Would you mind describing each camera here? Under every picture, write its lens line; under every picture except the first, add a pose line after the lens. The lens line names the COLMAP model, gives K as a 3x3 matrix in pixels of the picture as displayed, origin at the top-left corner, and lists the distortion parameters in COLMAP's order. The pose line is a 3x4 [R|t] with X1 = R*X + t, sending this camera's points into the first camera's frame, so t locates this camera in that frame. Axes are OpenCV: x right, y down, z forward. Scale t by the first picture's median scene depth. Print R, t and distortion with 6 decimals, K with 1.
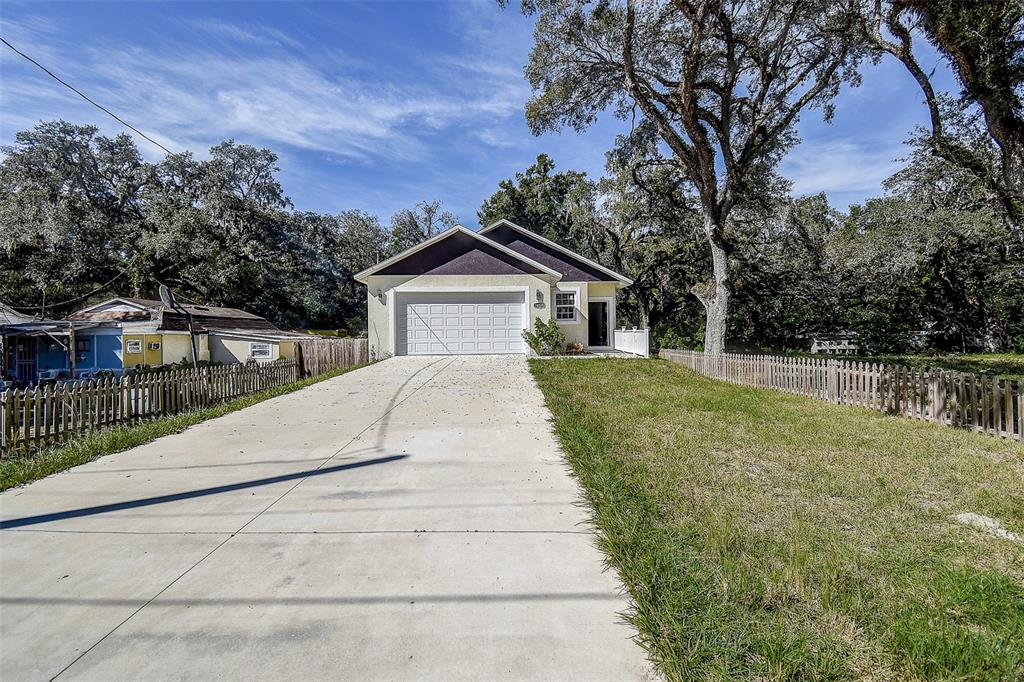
lens RADIAL K [[469.1, 0, 512.1], [0, 469.1, 337.9], [0, 0, 1]] dist [0.001990, -0.000377]
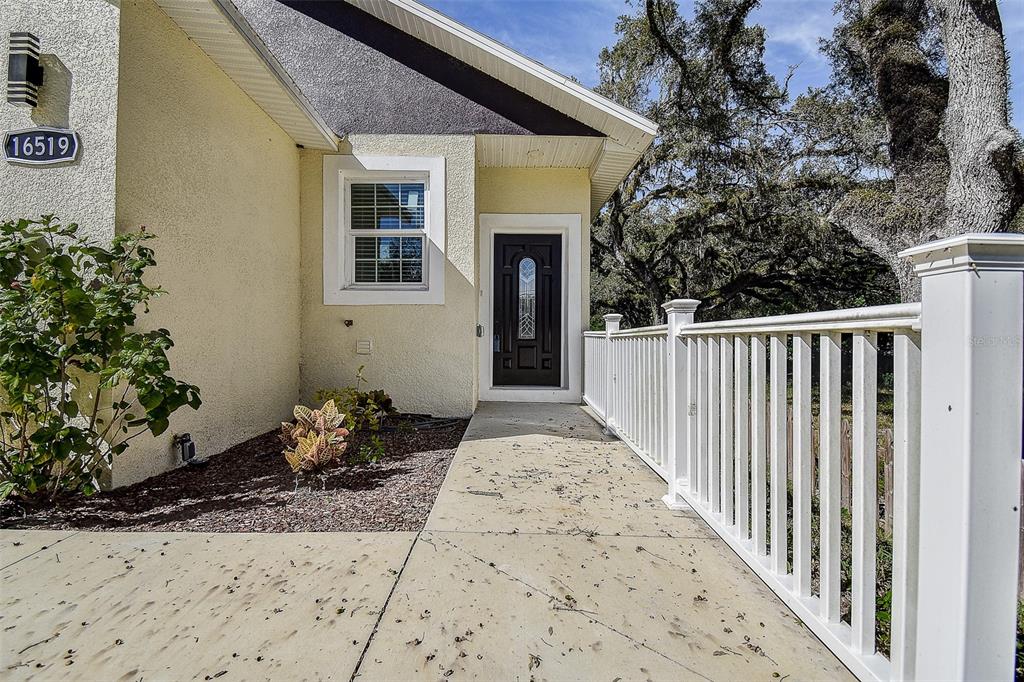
lens RADIAL K [[469.1, 0, 509.8], [0, 469.1, 340.6], [0, 0, 1]] dist [0.001990, -0.000377]
pose [[0.999839, 0.012709, -0.012703, 0.182823], [-0.012848, 0.999858, -0.010929, -0.008094], [0.012562, 0.011090, 0.999860, 0.747691]]
